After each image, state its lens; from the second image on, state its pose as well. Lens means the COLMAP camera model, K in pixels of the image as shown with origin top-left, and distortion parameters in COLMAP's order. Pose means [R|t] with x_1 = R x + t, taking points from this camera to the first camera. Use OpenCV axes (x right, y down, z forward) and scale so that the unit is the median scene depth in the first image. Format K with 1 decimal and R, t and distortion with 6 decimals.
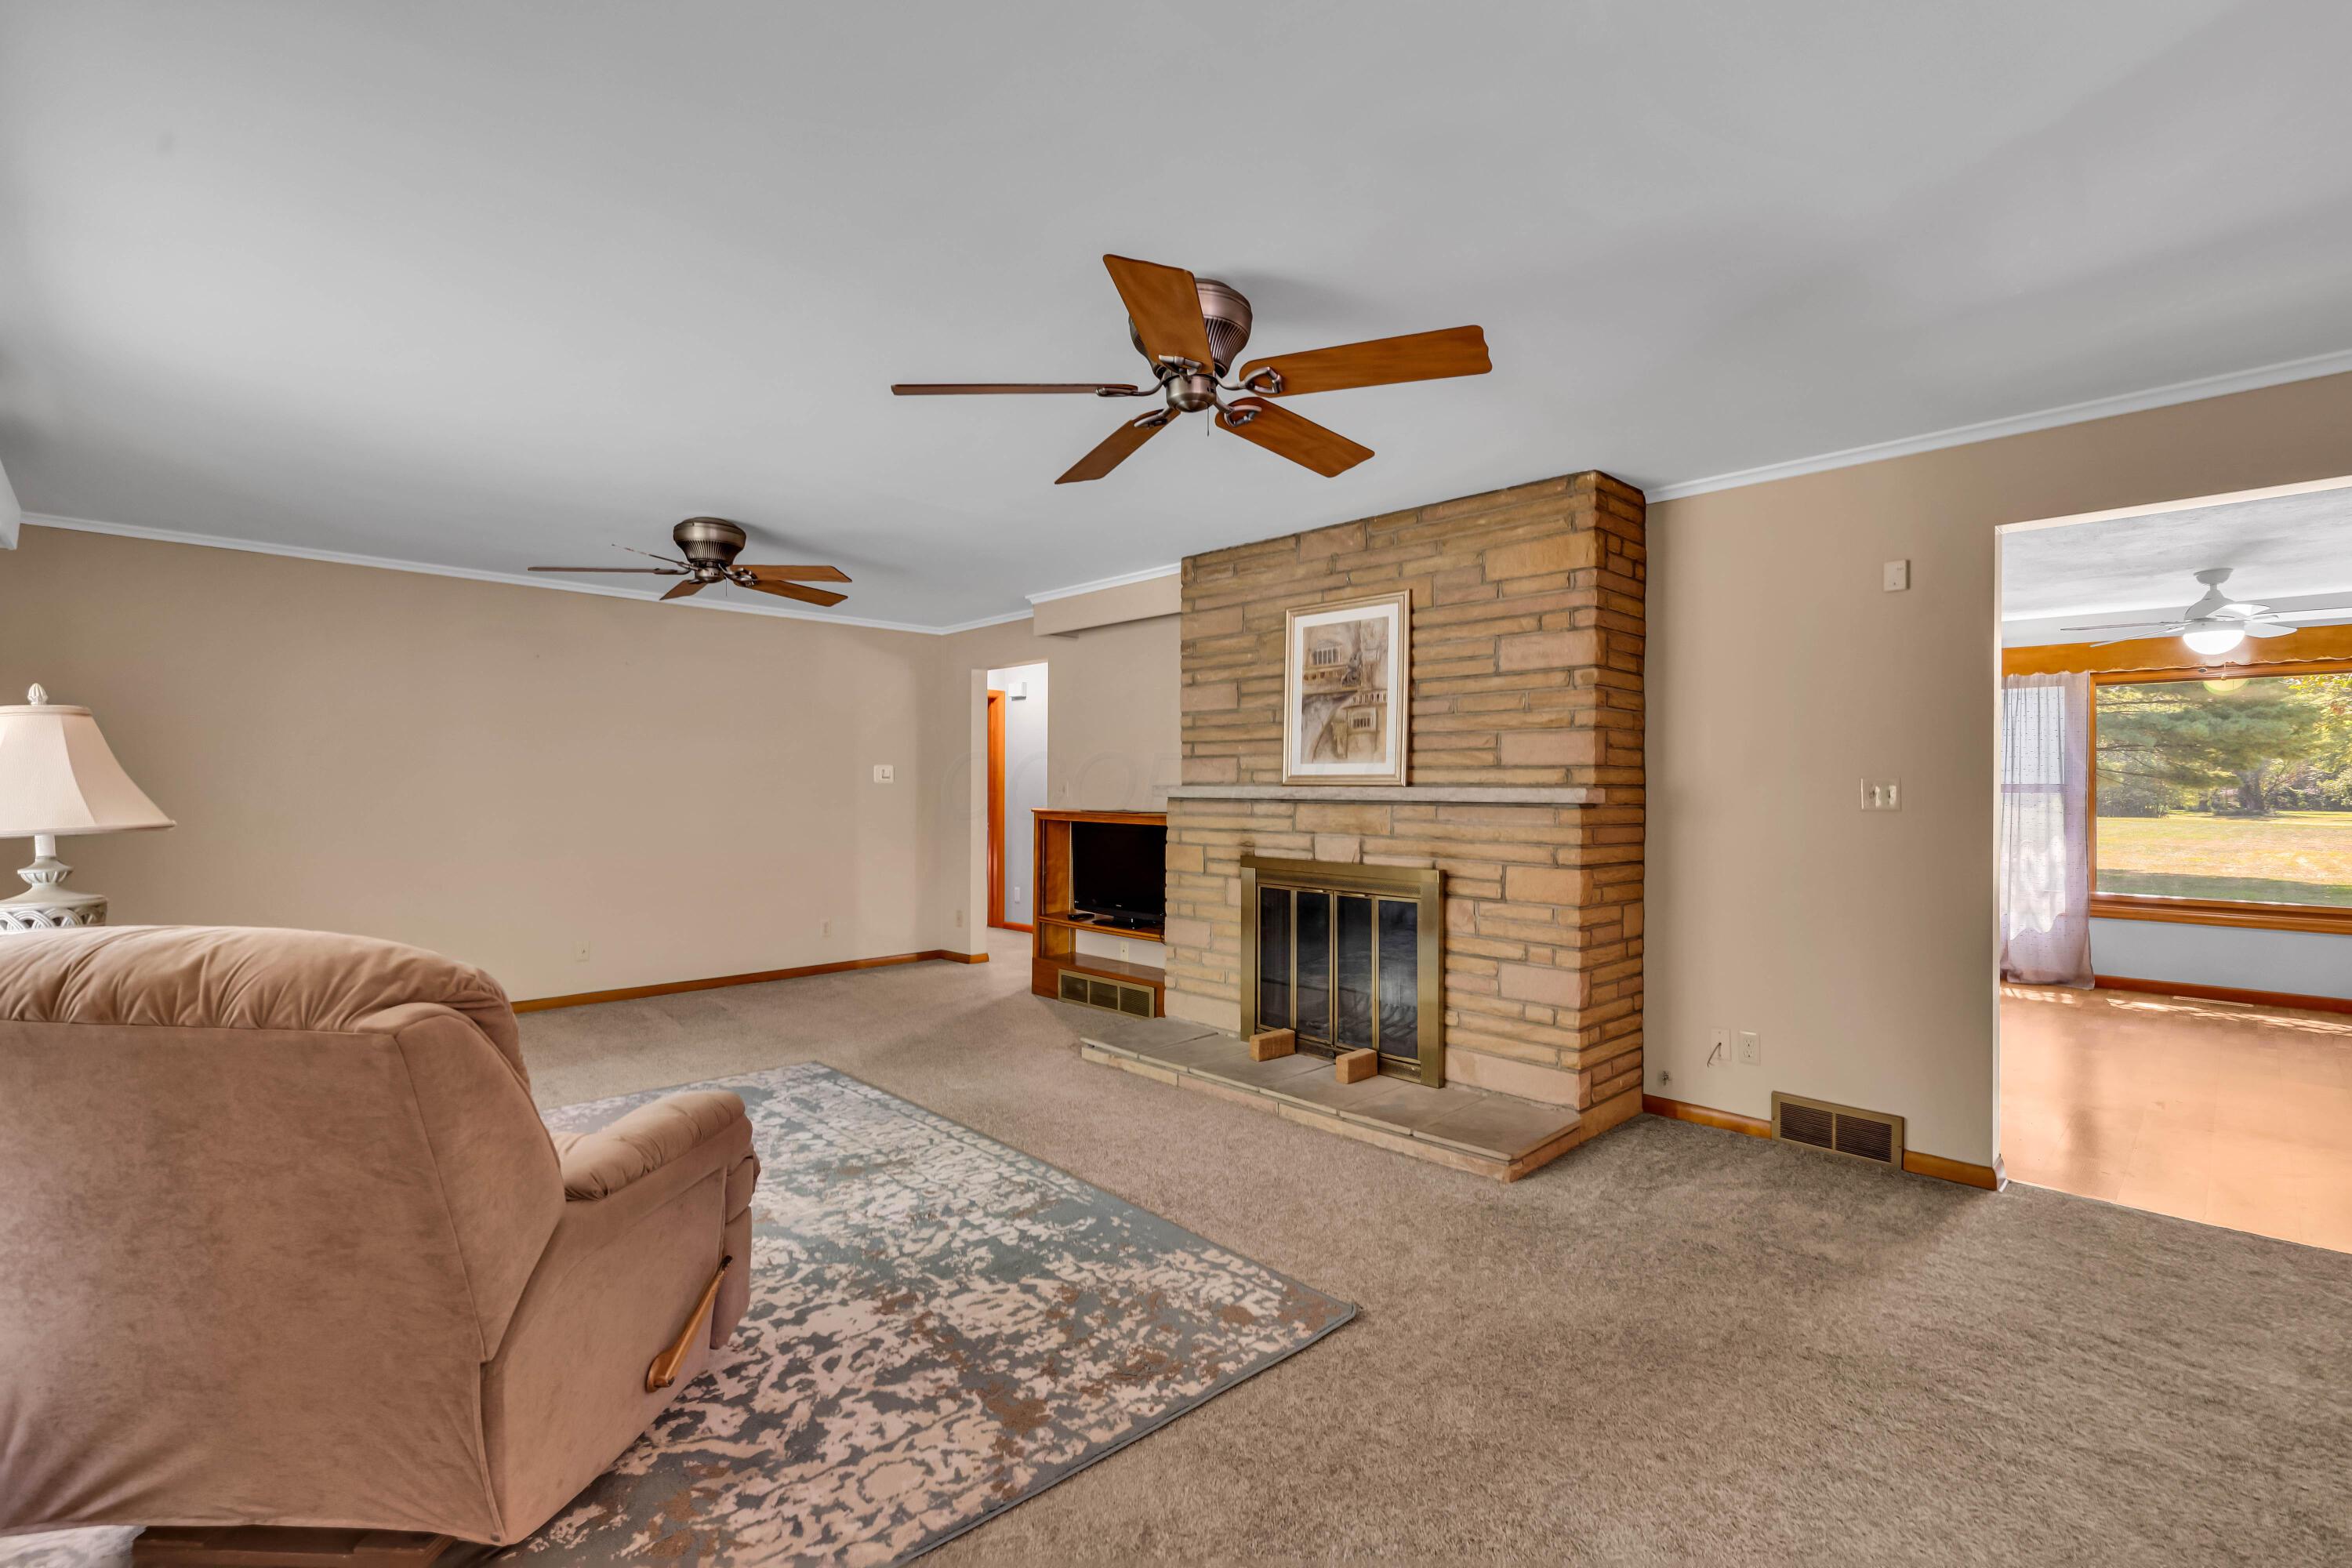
lens RADIAL K [[1056.1, 0, 1183.9], [0, 1056.1, 786.8], [0, 0, 1]] dist [0.006535, -0.001232]
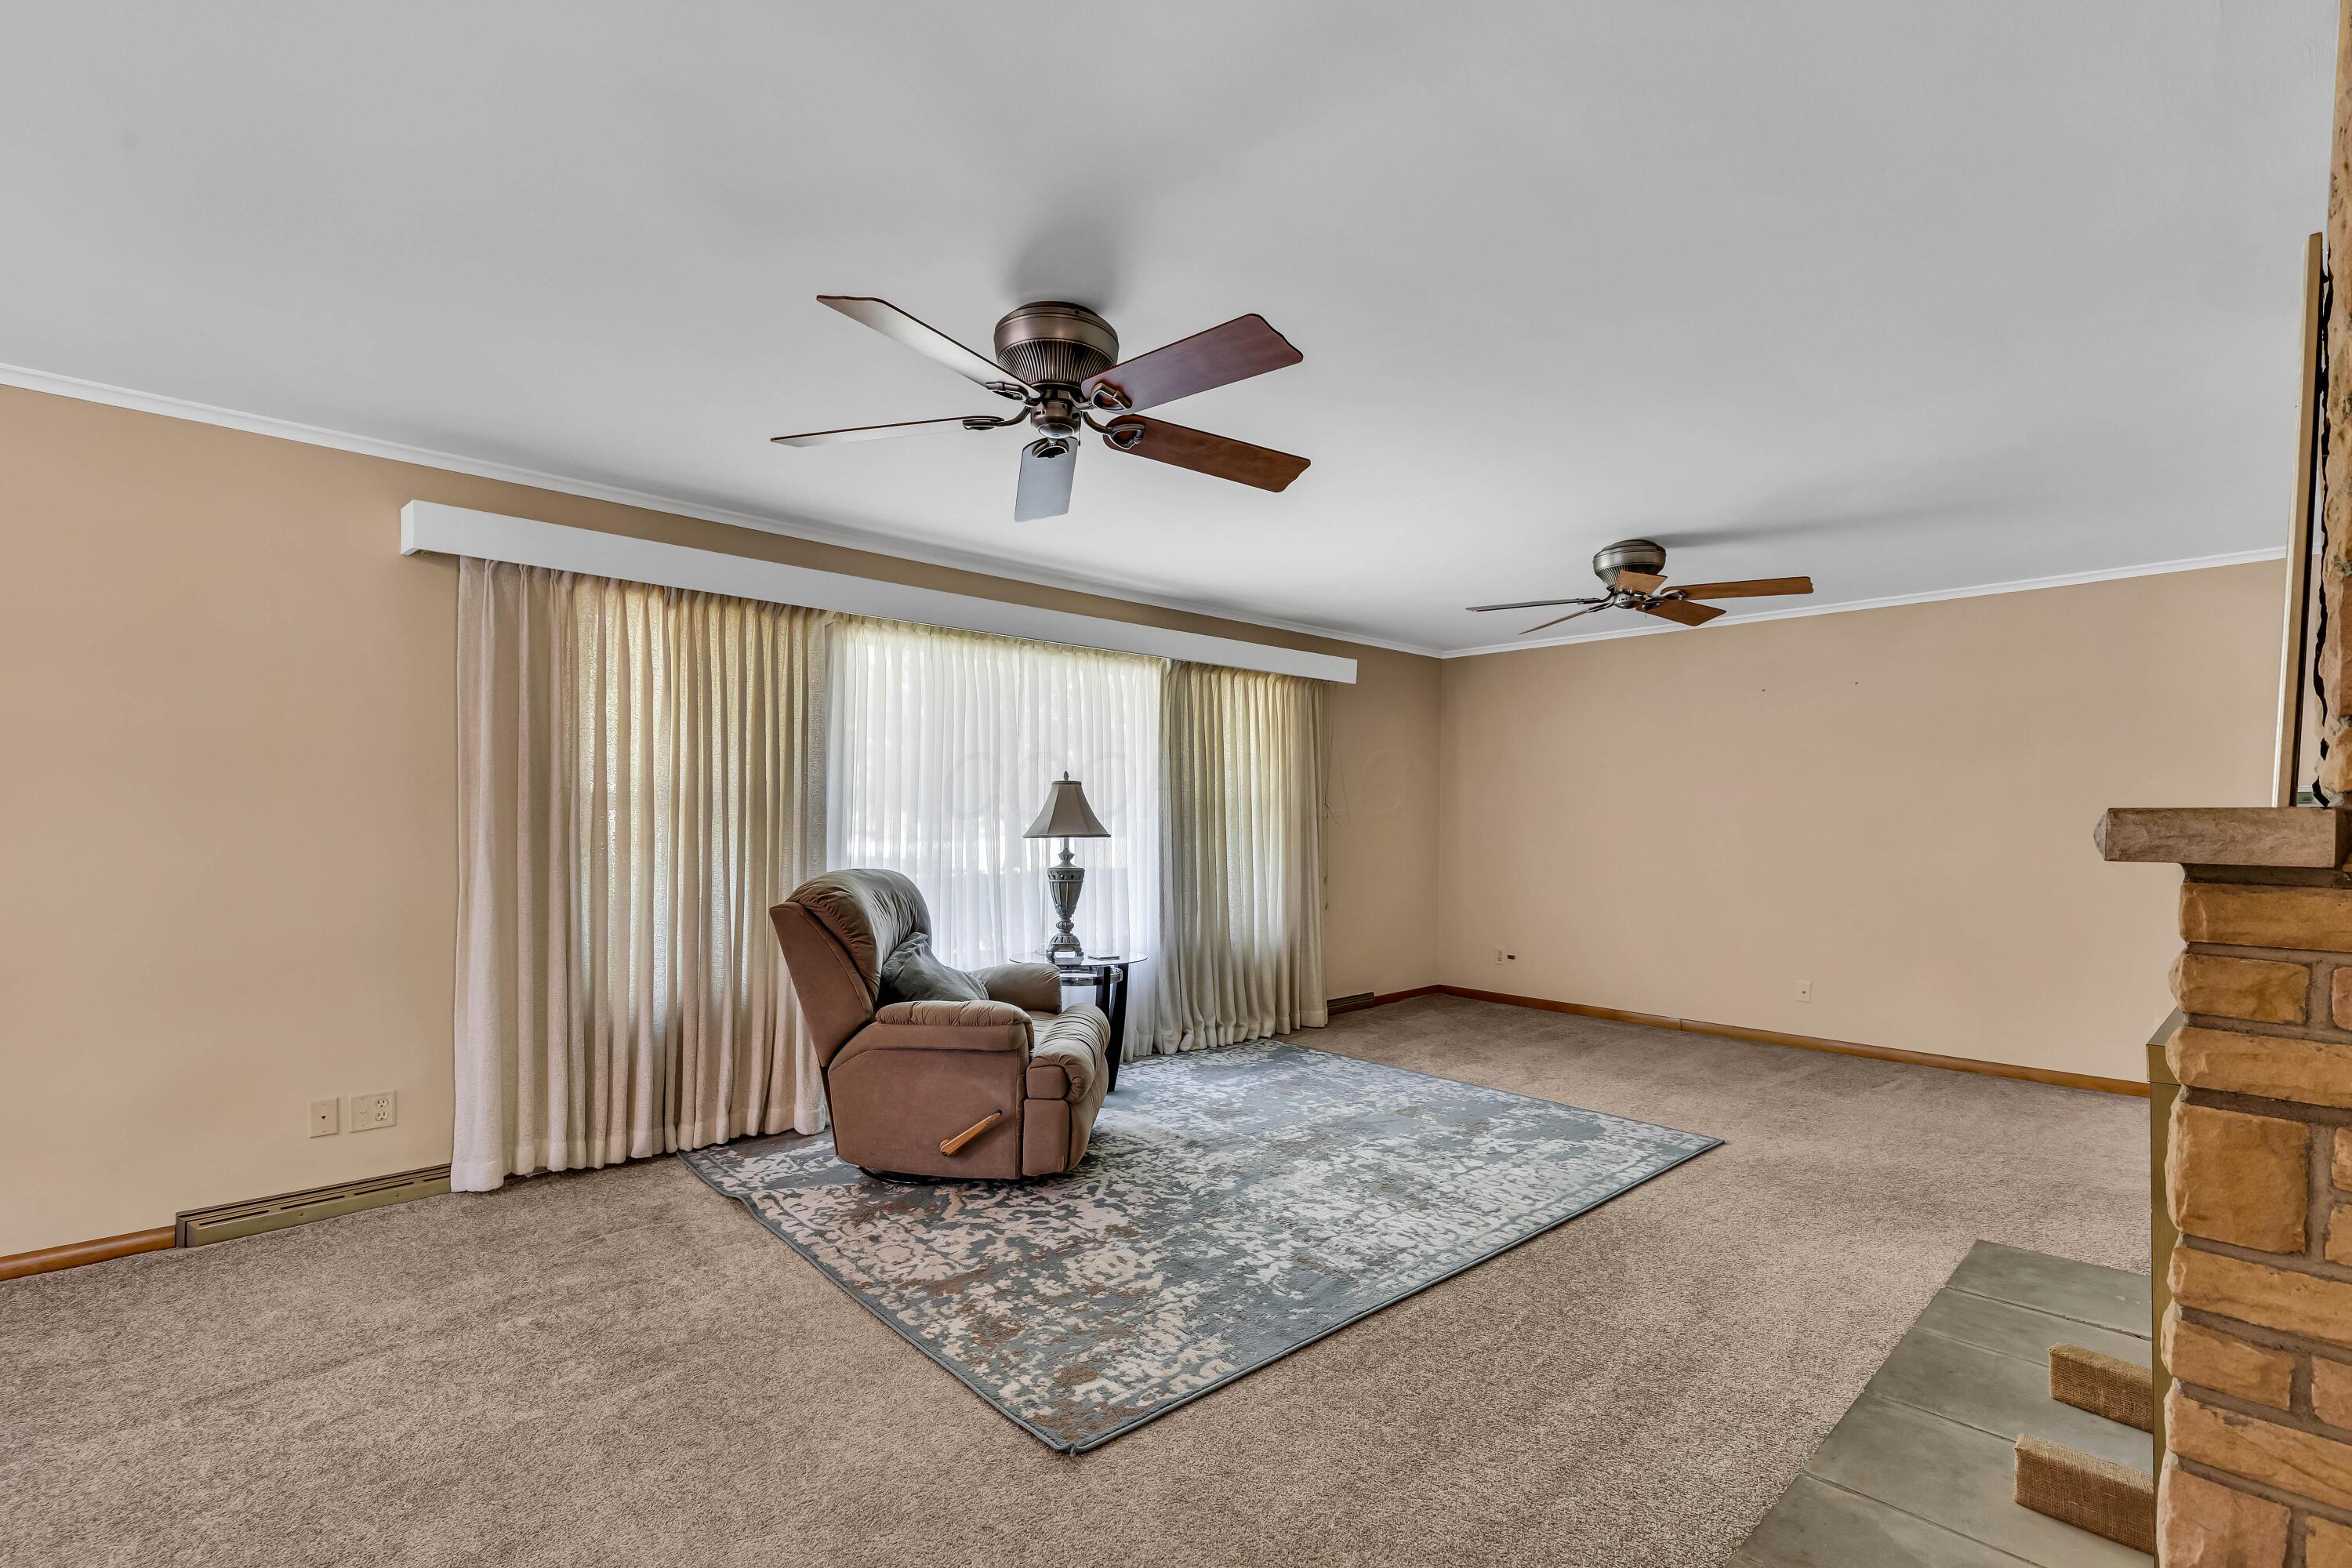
lens RADIAL K [[1063.0, 0, 1191.5], [0, 1063.0, 838.5], [0, 0, 1]] dist [0.008892, -0.000377]
pose [[-0.015198, 0.014860, -0.999774, 0.850962], [-0.002214, 0.999887, 0.014895, 0.004945], [0.999882, 0.002439, -0.015163, 0.957675]]
